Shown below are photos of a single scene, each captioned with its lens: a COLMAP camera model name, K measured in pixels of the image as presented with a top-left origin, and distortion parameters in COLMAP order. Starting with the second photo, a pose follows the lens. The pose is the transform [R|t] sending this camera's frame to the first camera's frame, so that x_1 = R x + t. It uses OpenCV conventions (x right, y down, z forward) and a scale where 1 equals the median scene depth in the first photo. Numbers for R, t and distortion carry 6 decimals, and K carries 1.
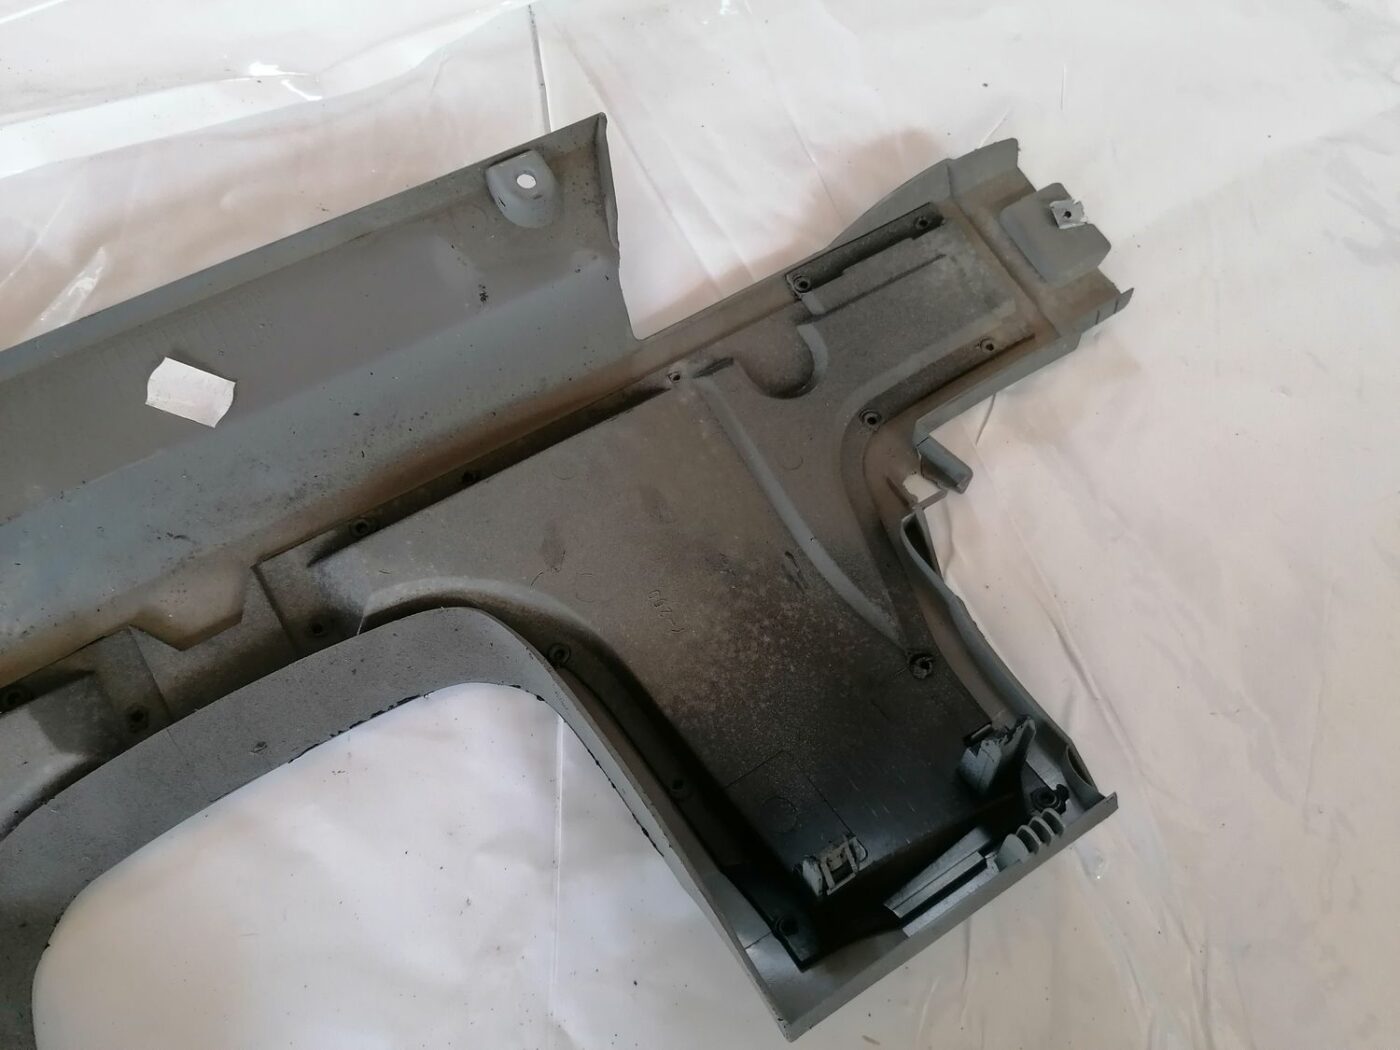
lens RADIAL K [[1083.3, 0, 696.9], [0, 1083.3, 520.4], [0, 0, 1]] dist [0.050749, -0.058113]
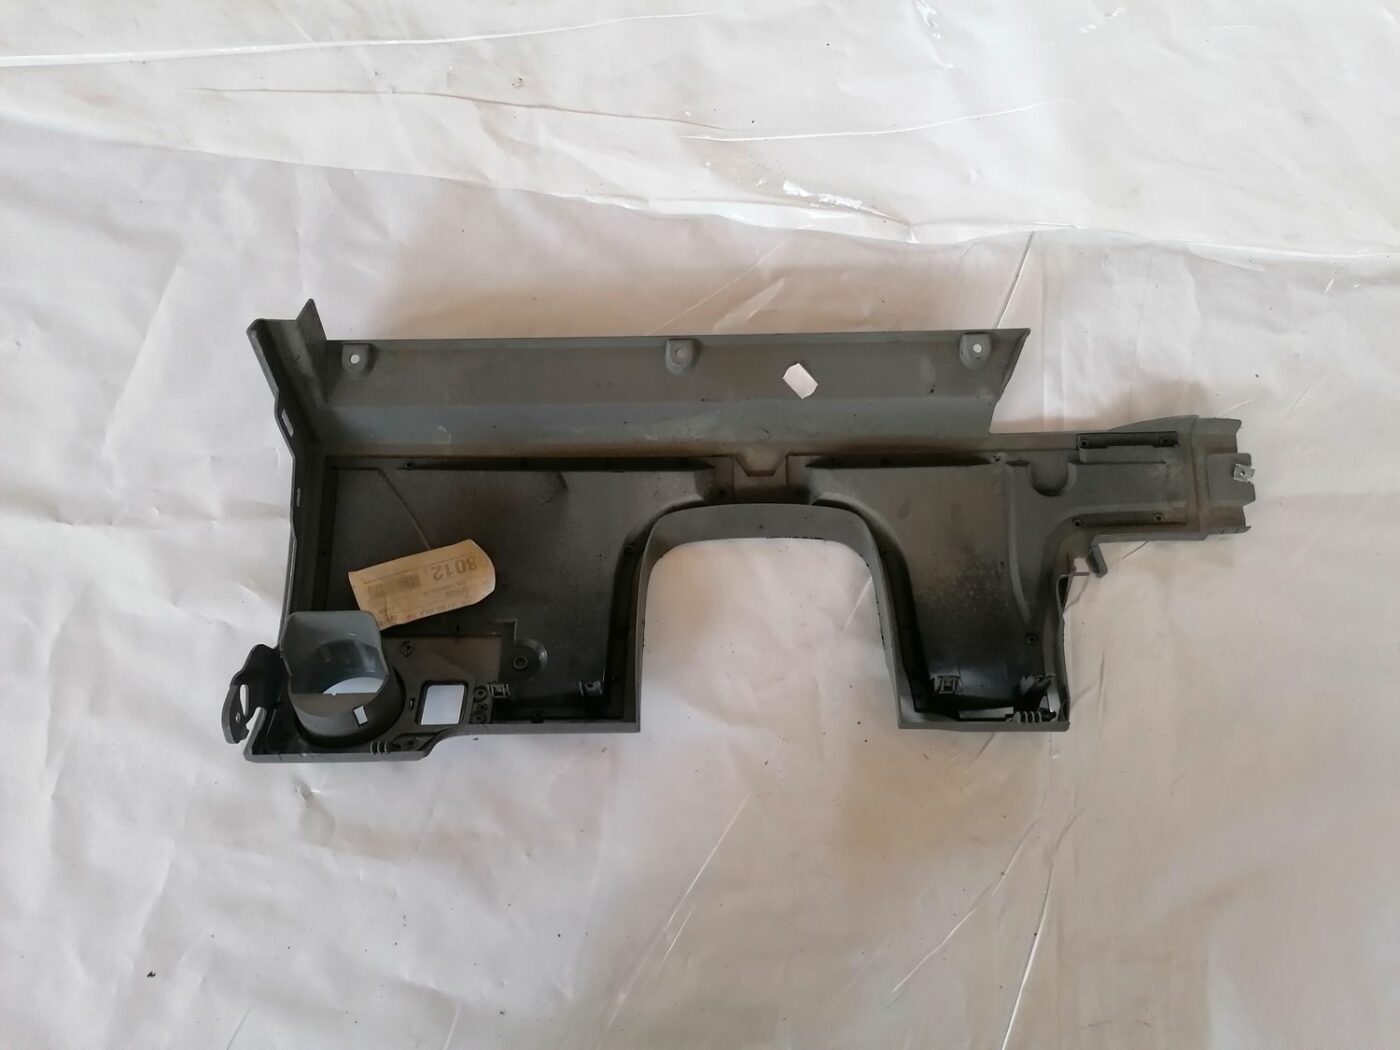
lens RADIAL K [[1083.3, 0, 687.4], [0, 1083.3, 516.5], [0, 0, 1]] dist [0.050749, -0.058113]
pose [[0.847263, 0.481820, -0.223595, -0.004549], [-0.443462, 0.873340, 0.201542, -0.192615], [0.292381, -0.071603, 0.953617, -1.133123]]
